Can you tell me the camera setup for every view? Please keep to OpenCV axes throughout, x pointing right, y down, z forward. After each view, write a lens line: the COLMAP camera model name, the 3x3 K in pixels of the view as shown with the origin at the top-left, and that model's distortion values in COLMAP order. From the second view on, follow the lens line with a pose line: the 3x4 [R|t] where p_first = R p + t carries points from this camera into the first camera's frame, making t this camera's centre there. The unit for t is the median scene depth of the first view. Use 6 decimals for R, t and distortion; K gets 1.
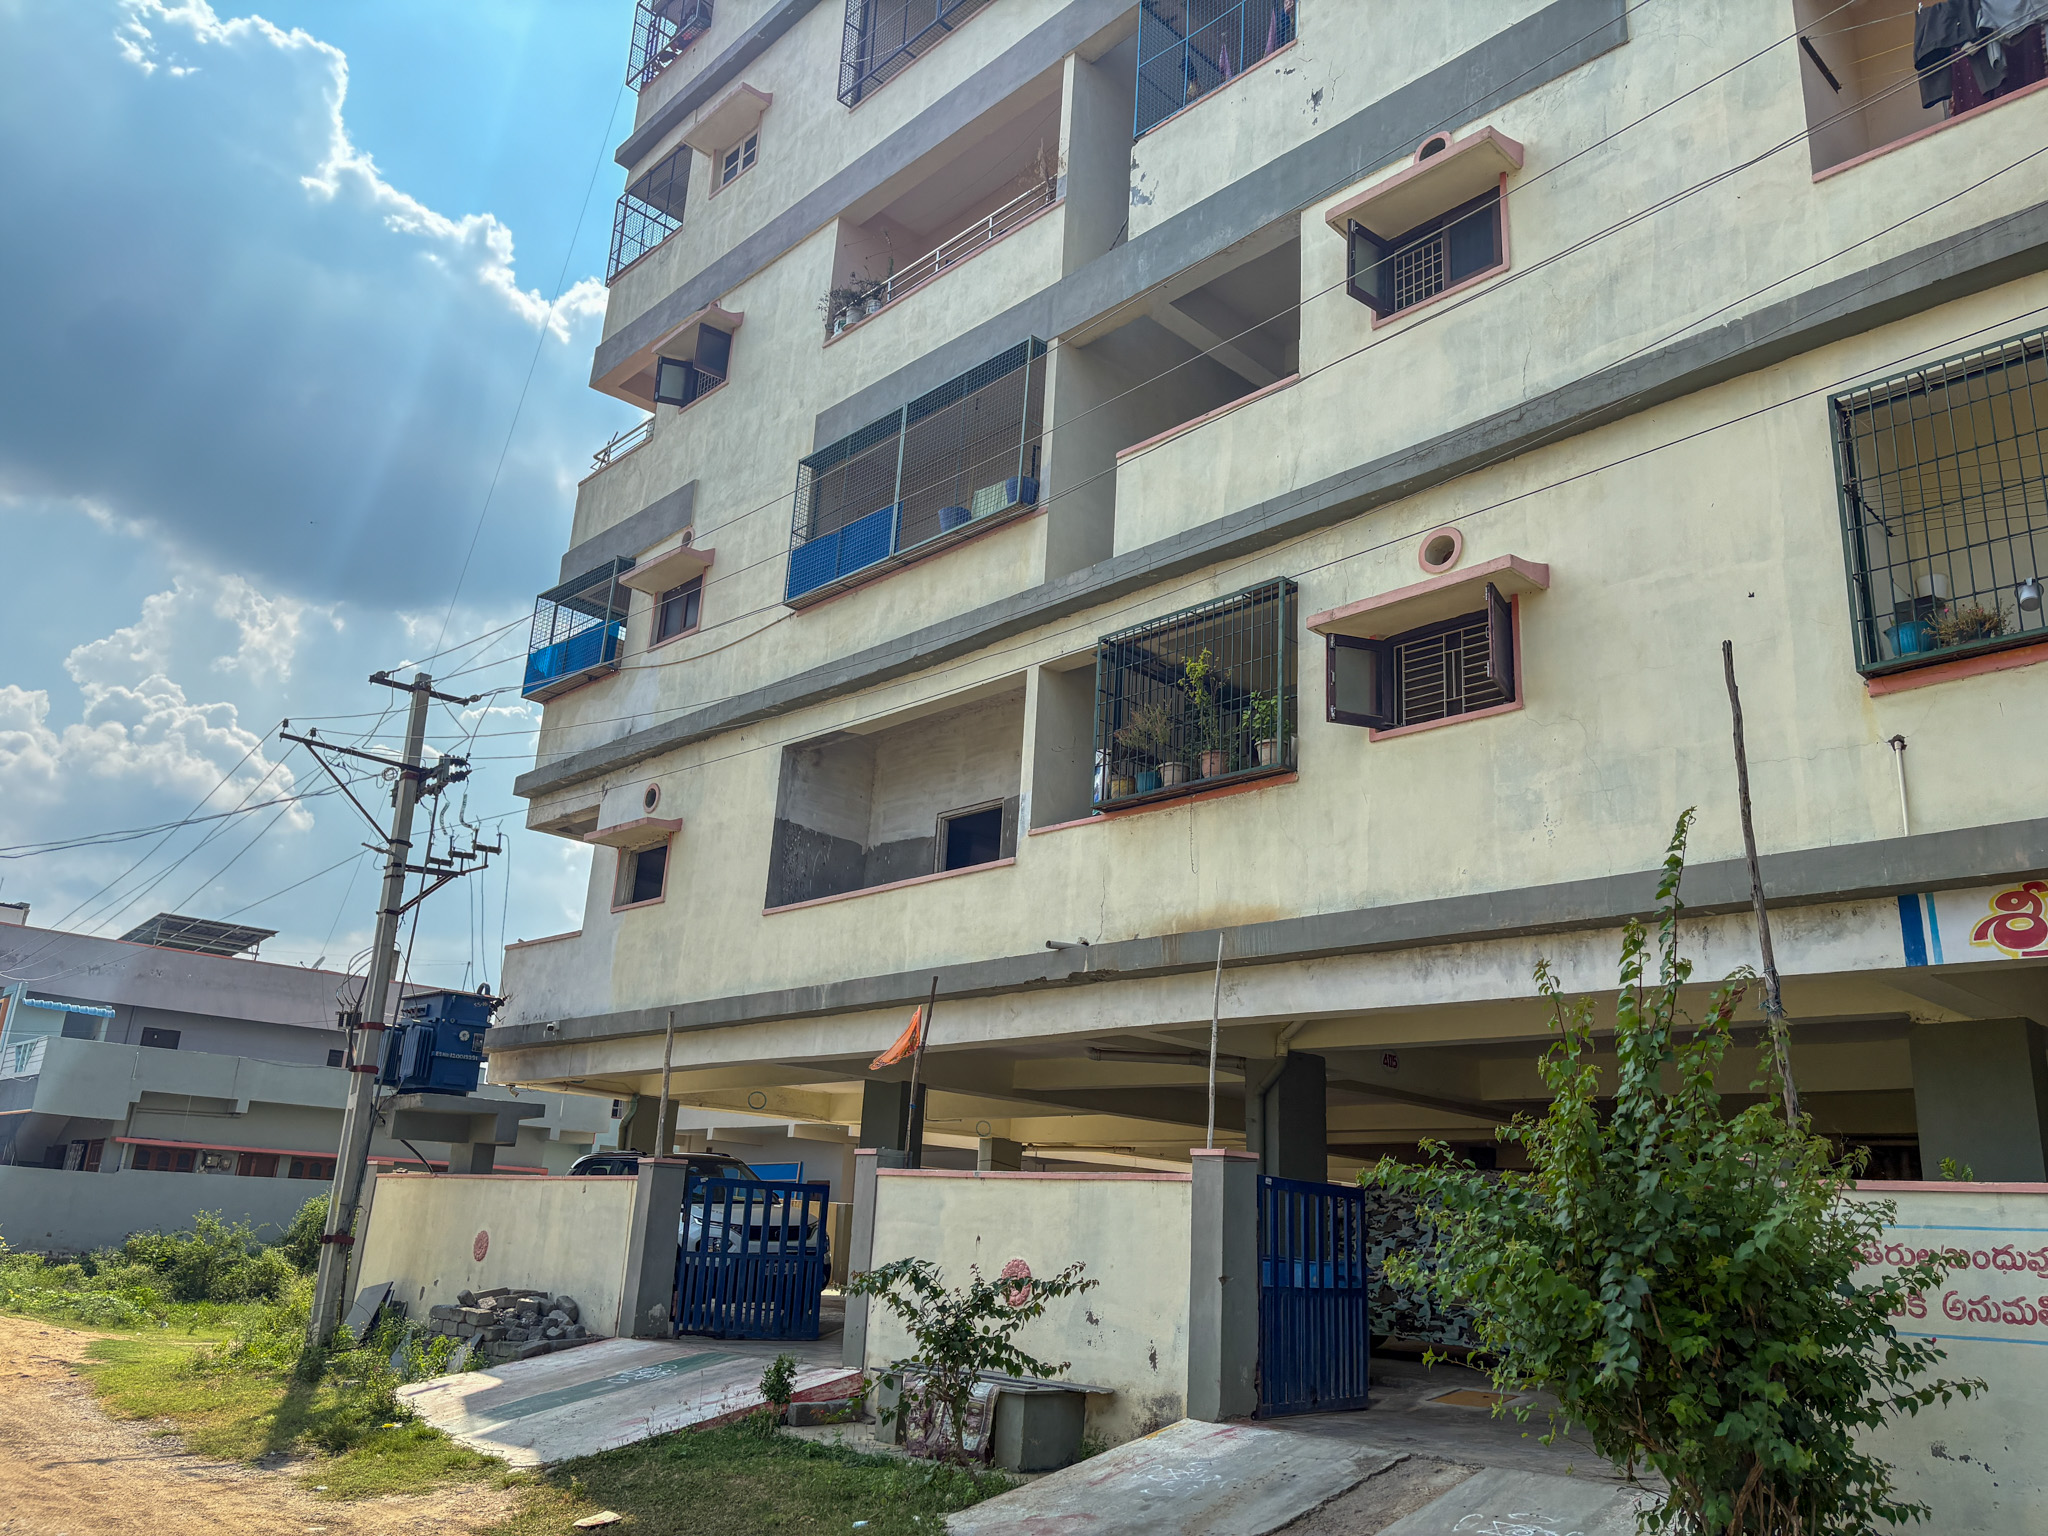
lens RADIAL K [[1545.4, 0, 1034.3], [0, 1545.4, 769.0], [0, 0, 1]] dist [0.042333, -0.050999]
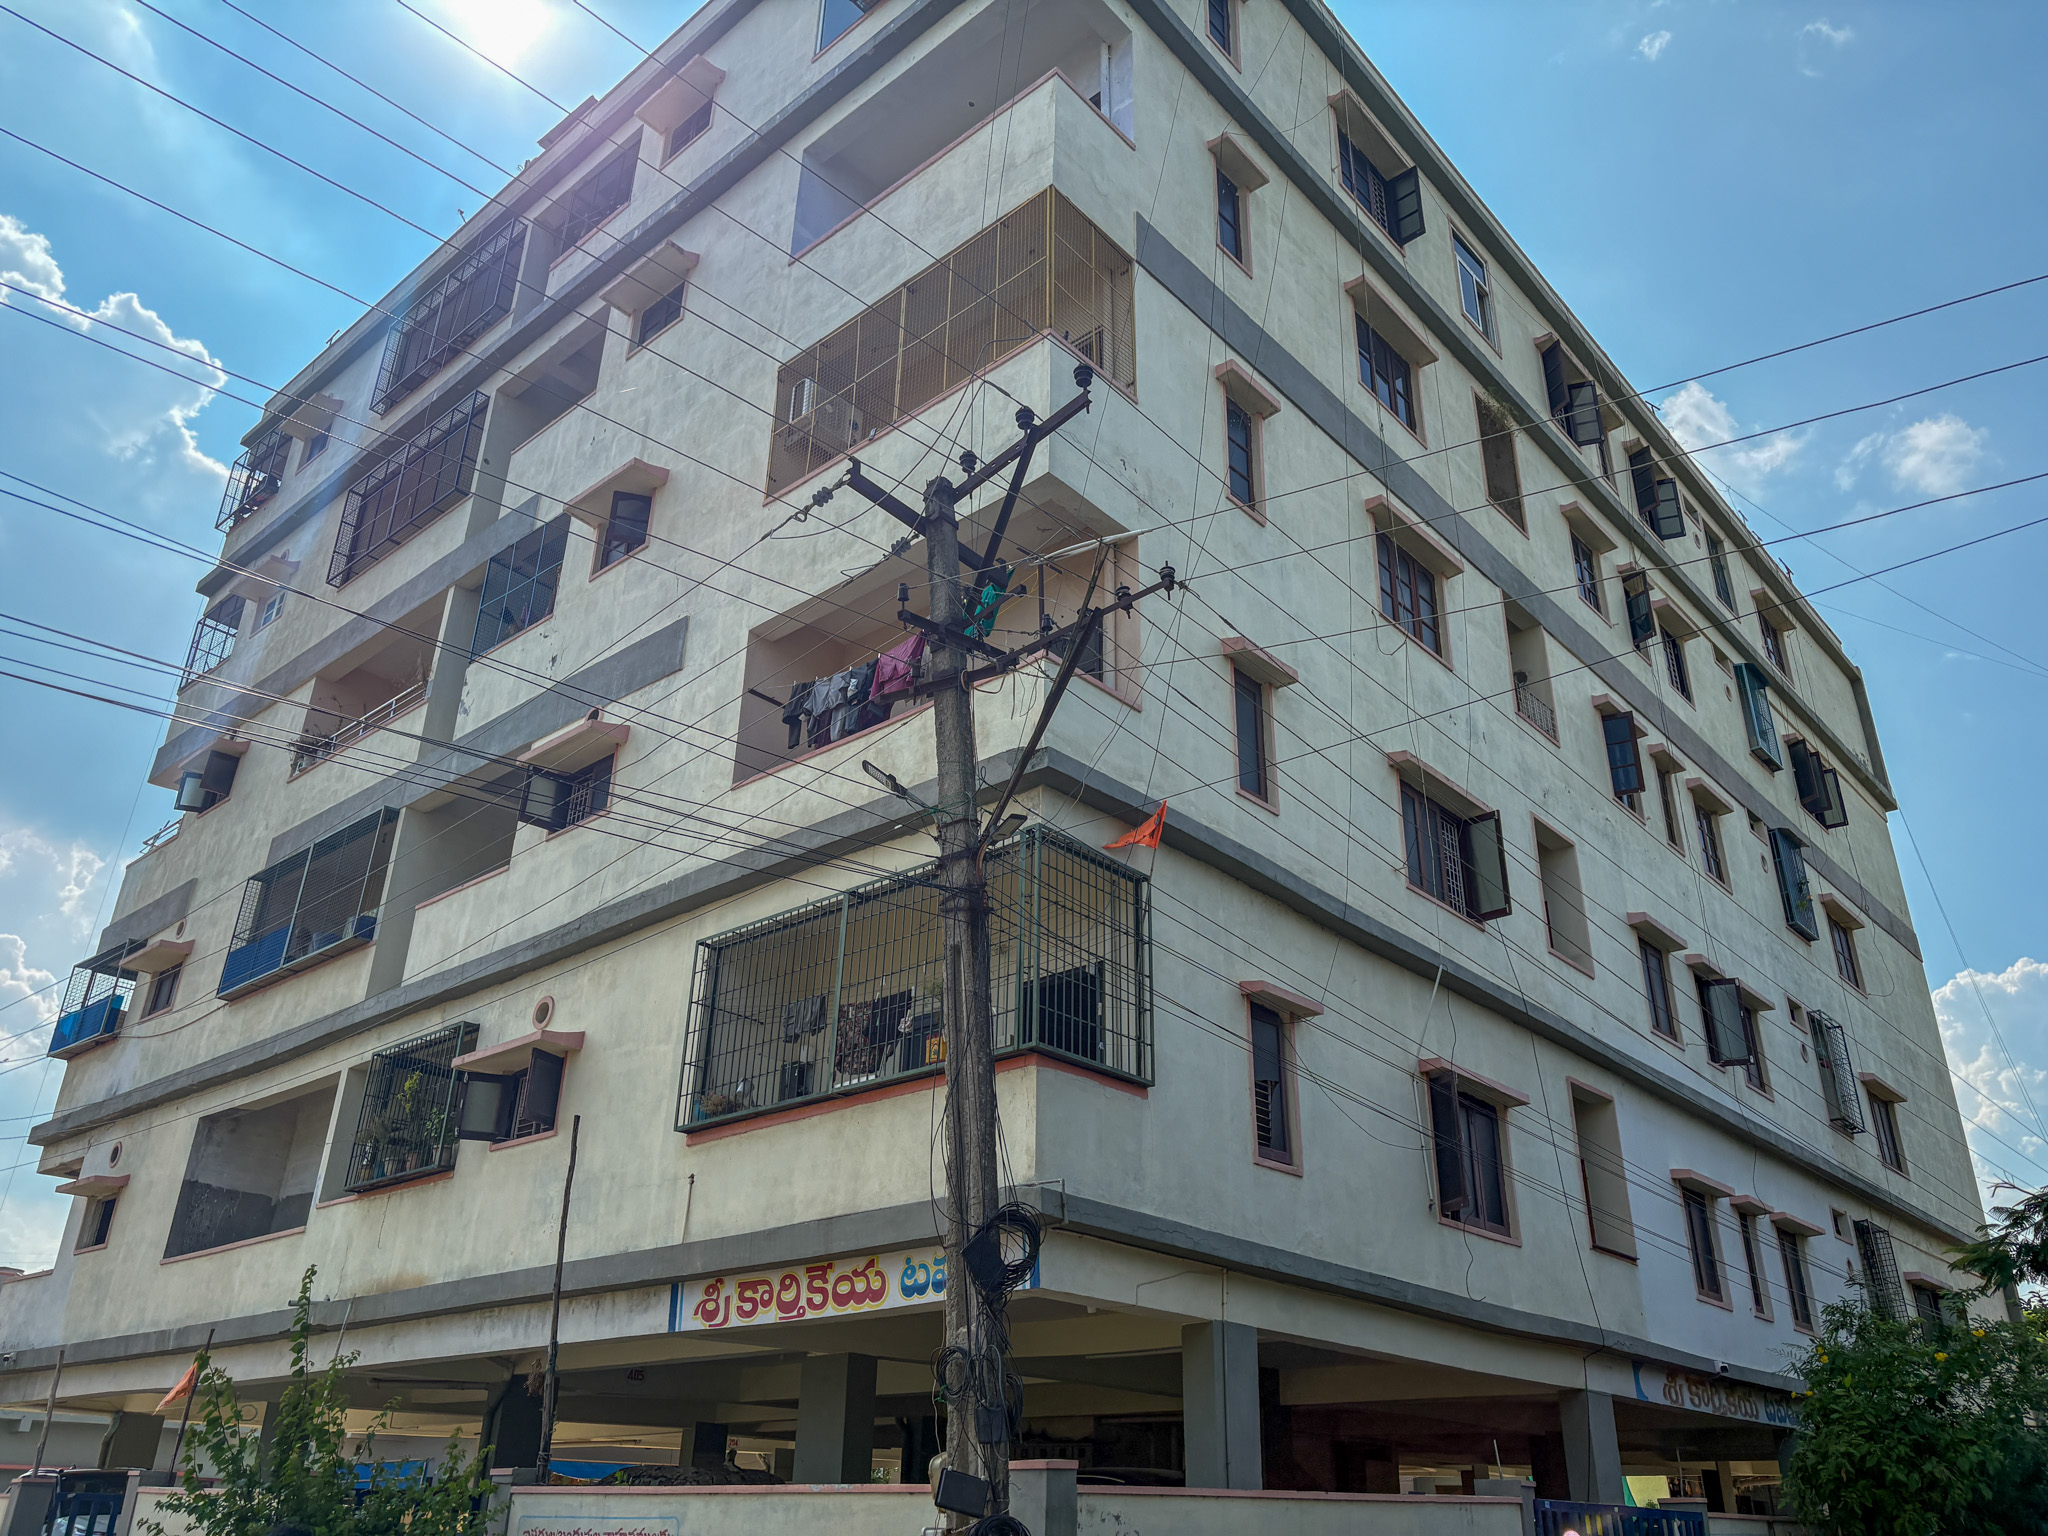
lens RADIAL K [[1545.4, 0, 1033.4], [0, 1545.4, 766.8], [0, 0, 1]] dist [0.042333, -0.050999]
pose [[0.996145, 0.002508, 0.087691, 0.434705], [0.011107, 0.987941, -0.154433, -0.103187], [-0.087021, 0.154811, 0.984104, -0.354234]]
